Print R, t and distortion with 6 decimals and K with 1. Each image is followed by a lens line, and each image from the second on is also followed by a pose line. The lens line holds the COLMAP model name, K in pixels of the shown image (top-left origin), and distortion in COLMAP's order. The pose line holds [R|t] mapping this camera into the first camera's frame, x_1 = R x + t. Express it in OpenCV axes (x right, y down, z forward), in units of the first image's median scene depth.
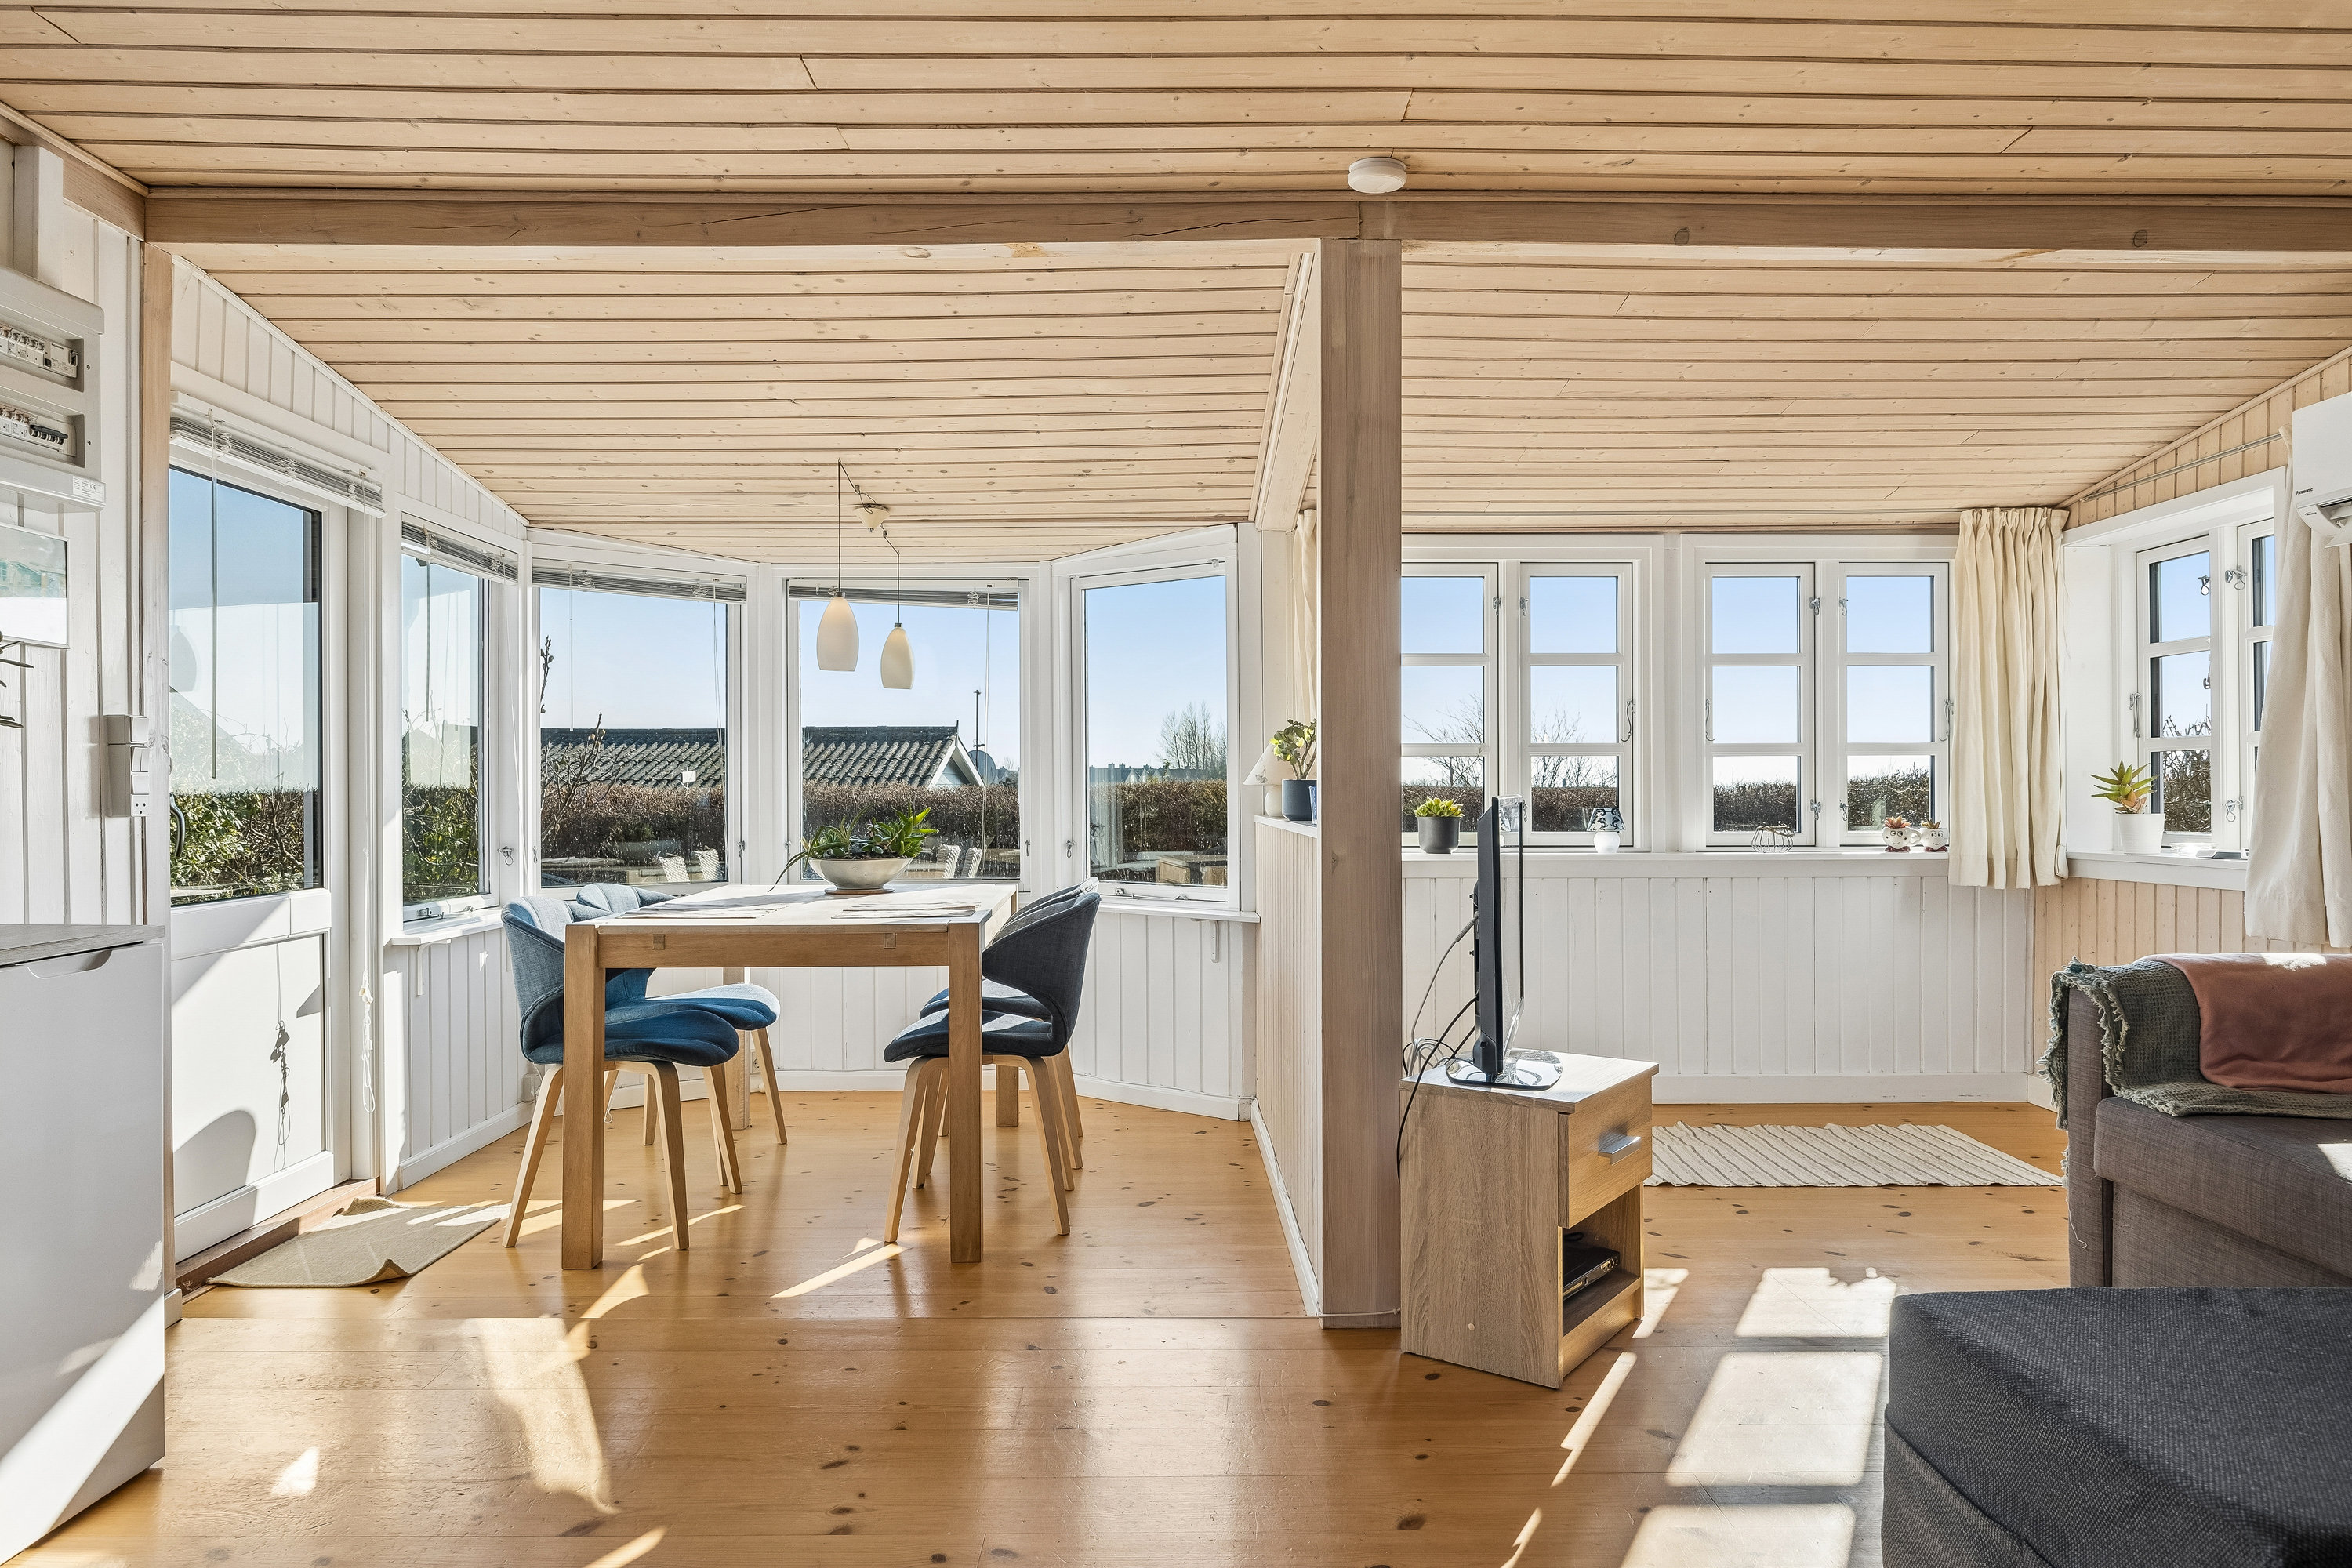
lens RADIAL K [[1494.8, 0, 1178.8], [0, 1494.8, 780.2], [0, 0, 1]] dist [-0.000739, -0.002290]
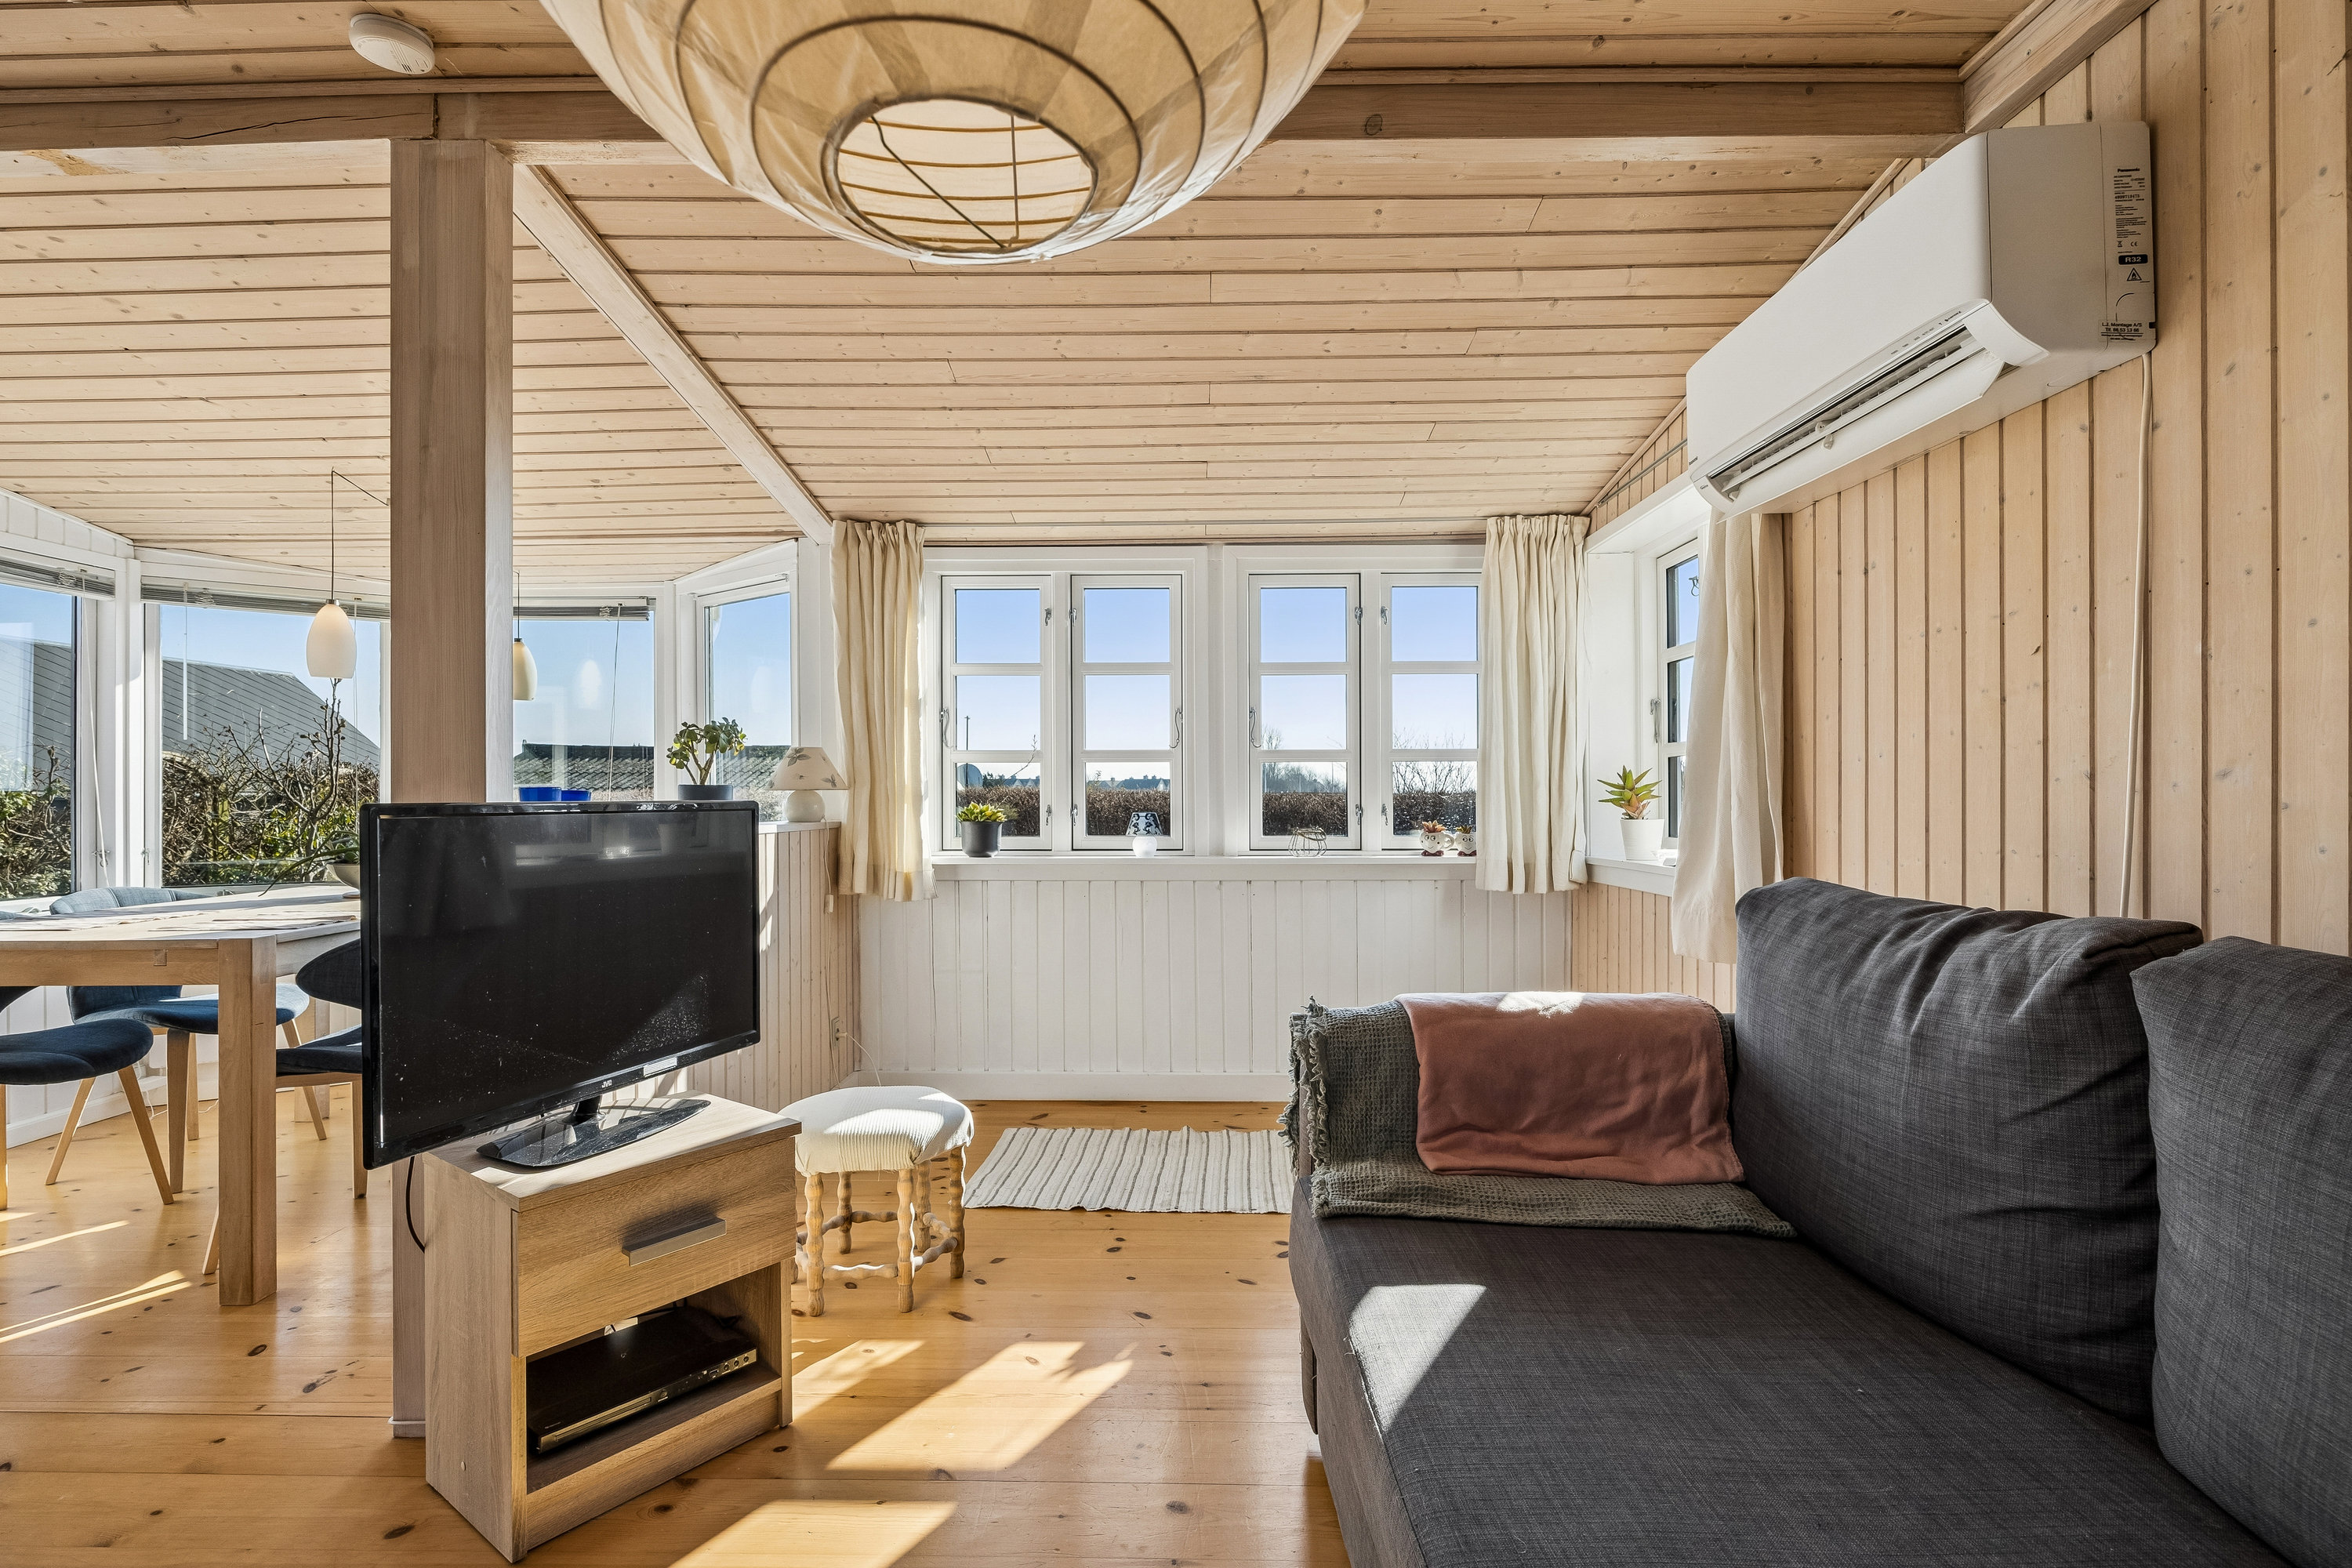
lens RADIAL K [[1141.5, 0, 1175.5], [0, 1141.5, 785.8], [0, 0, 1]] dist [-0.001055, 0.000078]
pose [[0.999672, -0.000433, -0.025603, 0.429574], [0.000379, 0.999998, -0.002125, 0.002297], [0.025604, 0.002115, 0.999670, 0.287914]]
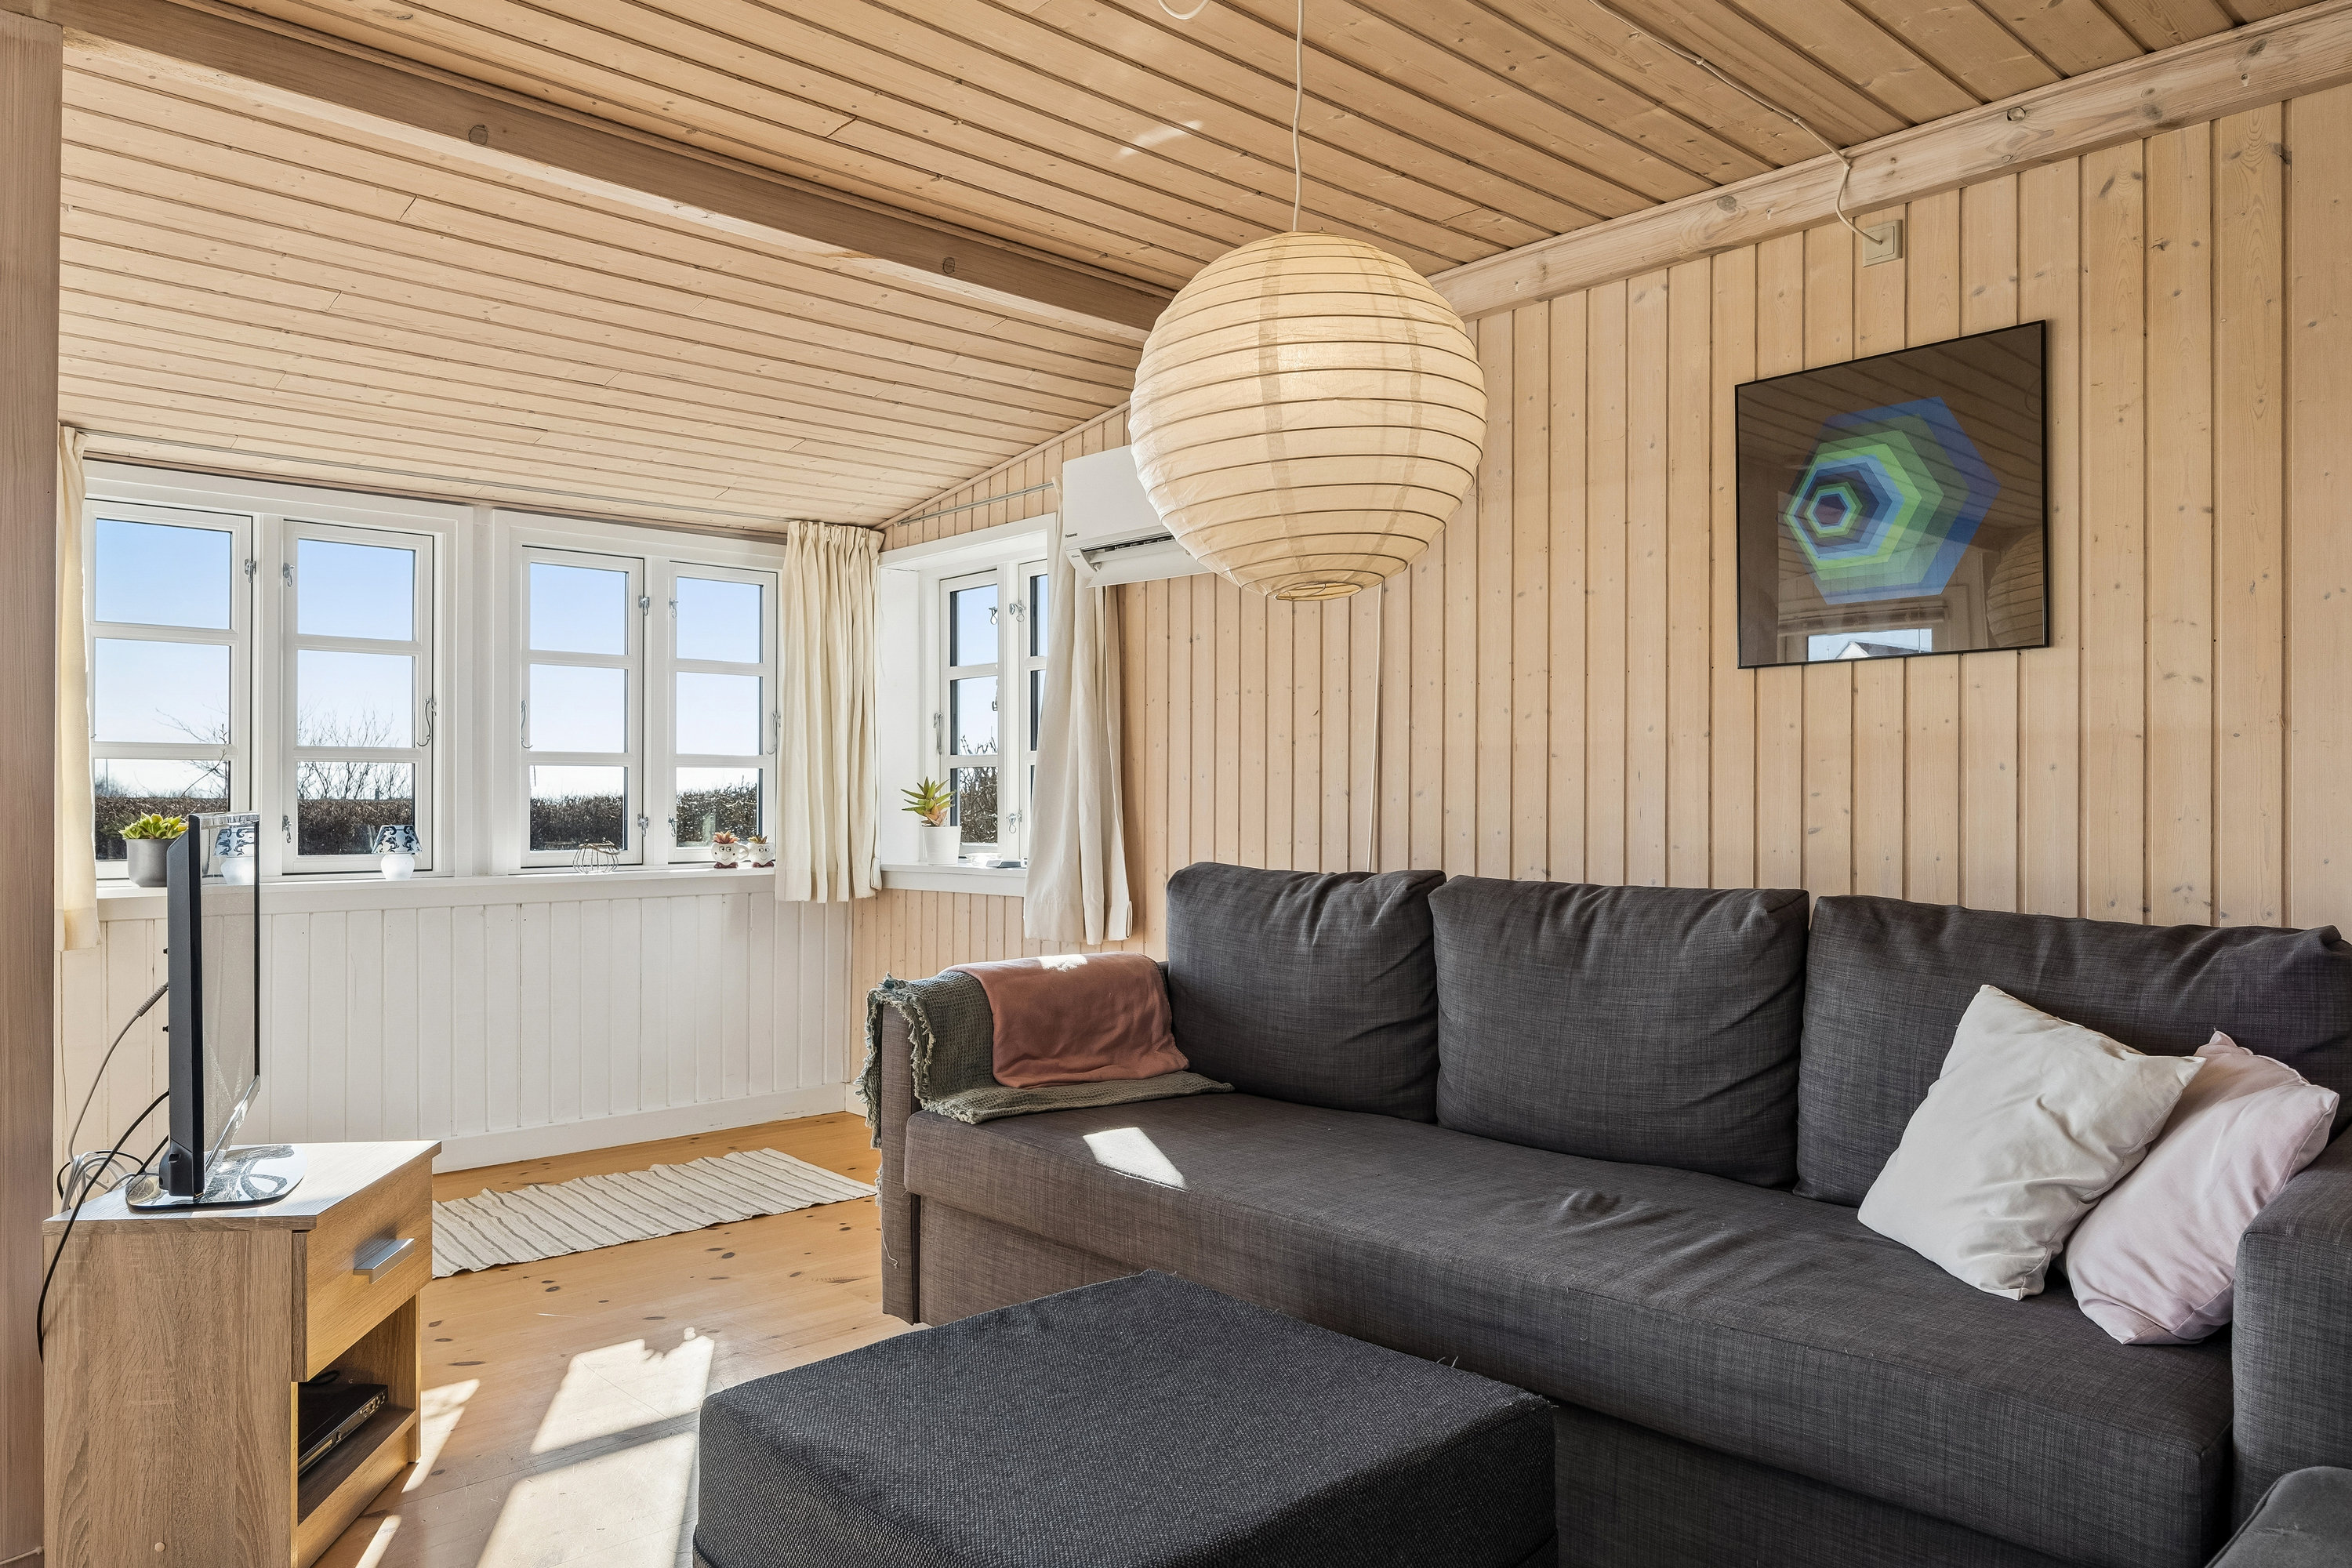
lens RADIAL K [[1554.3, 0, 1190.7], [0, 1554.3, 788.6], [0, 0, 1]] dist [-0.003520, 0.000154]
pose [[0.742289, 0.006867, 0.670044, 0.044187], [-0.005355, 0.999976, -0.004316, -0.000716], [-0.670058, -0.000385, 0.742309, 0.077689]]
